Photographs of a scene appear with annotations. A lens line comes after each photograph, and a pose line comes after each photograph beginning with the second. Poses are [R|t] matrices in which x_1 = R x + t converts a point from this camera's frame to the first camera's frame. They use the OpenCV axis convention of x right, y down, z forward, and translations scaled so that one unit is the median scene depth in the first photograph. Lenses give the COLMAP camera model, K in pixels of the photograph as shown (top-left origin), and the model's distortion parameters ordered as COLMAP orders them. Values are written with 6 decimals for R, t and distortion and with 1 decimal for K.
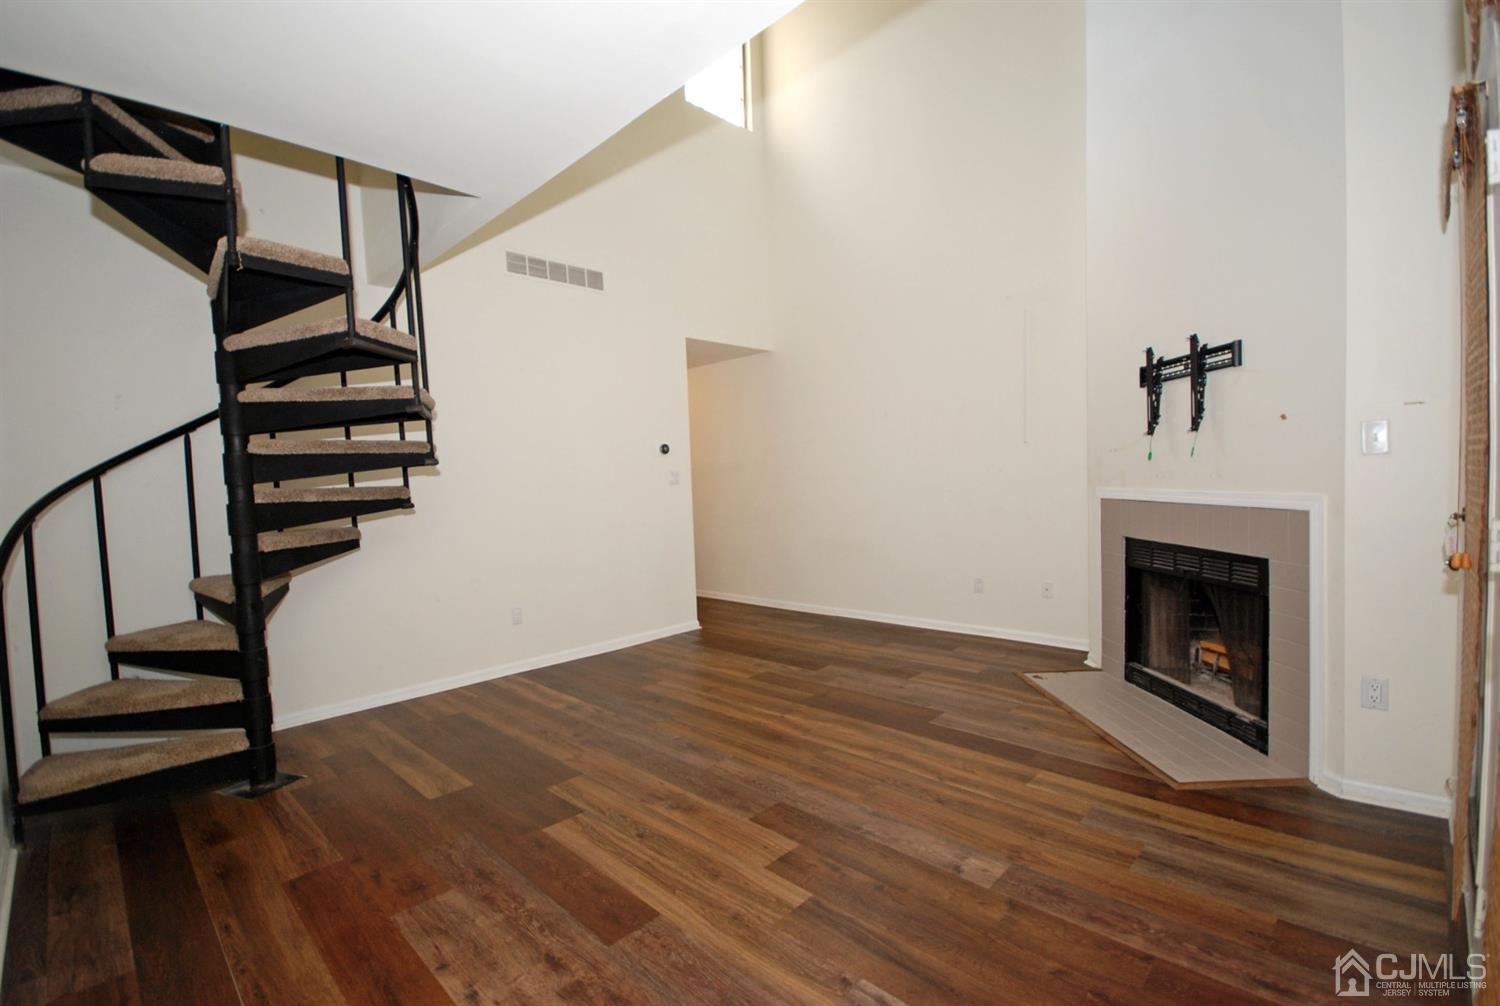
lens RADIAL K [[663.6, 0, 745.7], [0, 663.6, 516.4], [0, 0, 1]] dist [0.000767, -0.000504]
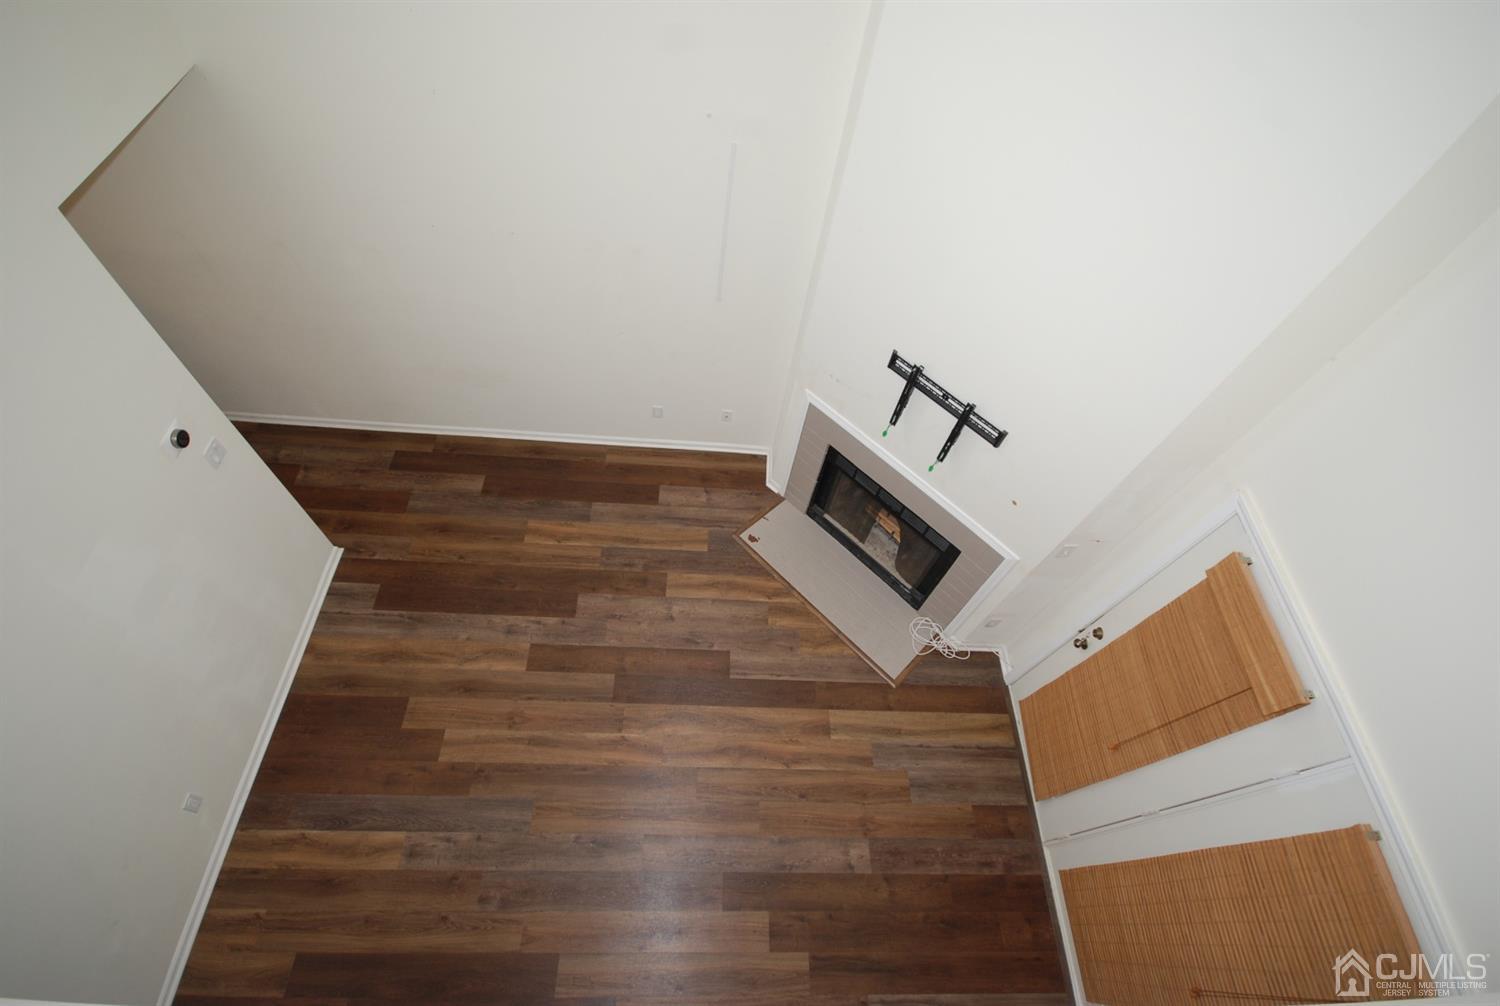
lens RADIAL K [[663.6, 0, 745.7], [0, 663.6, 516.4], [0, 0, 1]] dist [0.000767, -0.000504]
pose [[0.705046, -0.527728, 0.473723, -0.154053], [-0.096577, 0.590329, 0.801364, -0.971996], [-0.702555, -0.610749, 0.365243, 0.771508]]
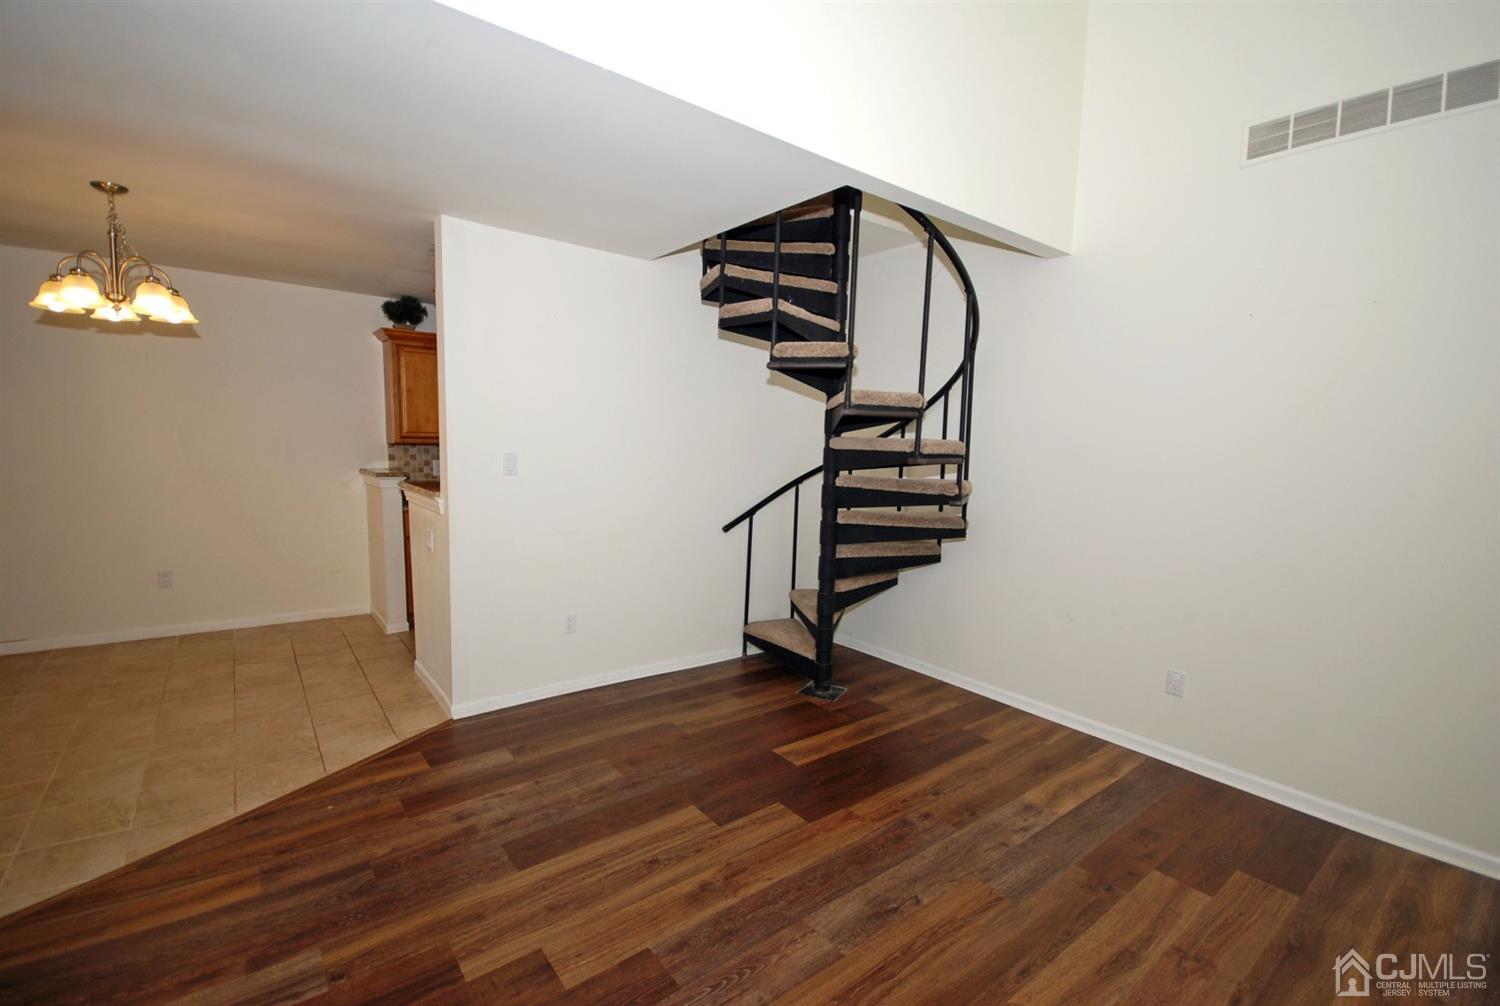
lens RADIAL K [[663.6, 0, 745.7], [0, 663.6, 516.4], [0, 0, 1]] dist [0.000767, -0.000504]
pose [[-0.132704, 0.148610, -0.979951, 0.549625], [-0.075556, 0.984302, 0.159502, -0.146118], [0.988272, 0.095208, -0.119393, 0.931033]]
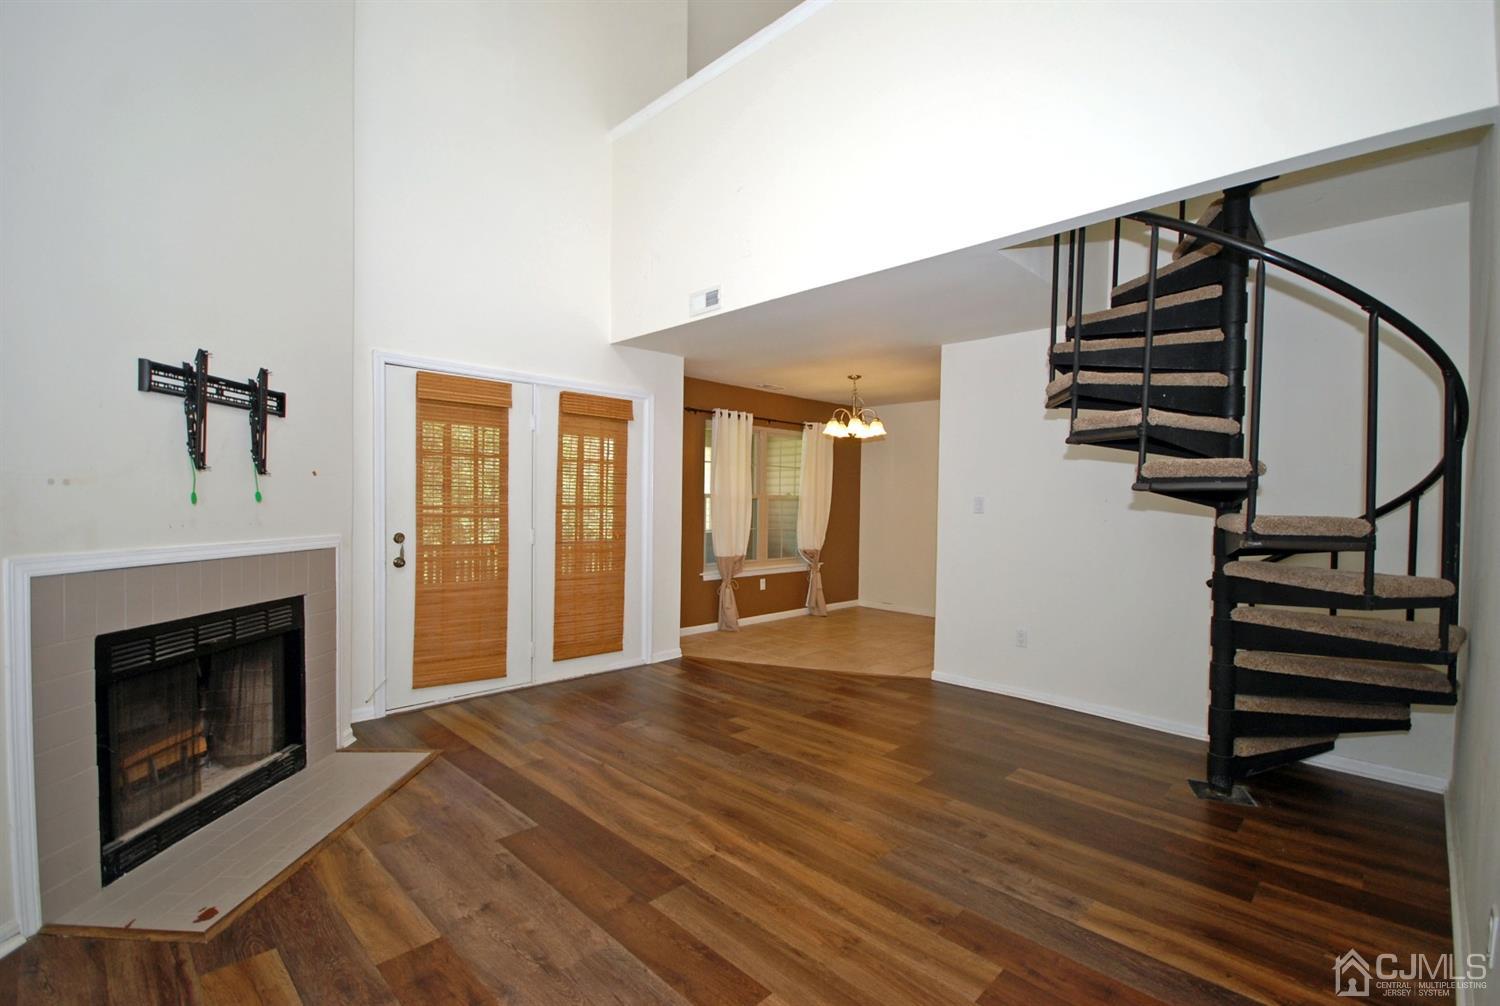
lens RADIAL K [[663.6, 0, 745.7], [0, 663.6, 516.4], [0, 0, 1]] dist [0.000767, -0.000504]
pose [[-0.999723, 0.022976, 0.005117, 0.014239], [0.023284, 0.997138, 0.071928, -0.122924], [-0.003450, 0.072027, -0.997397, 1.938630]]
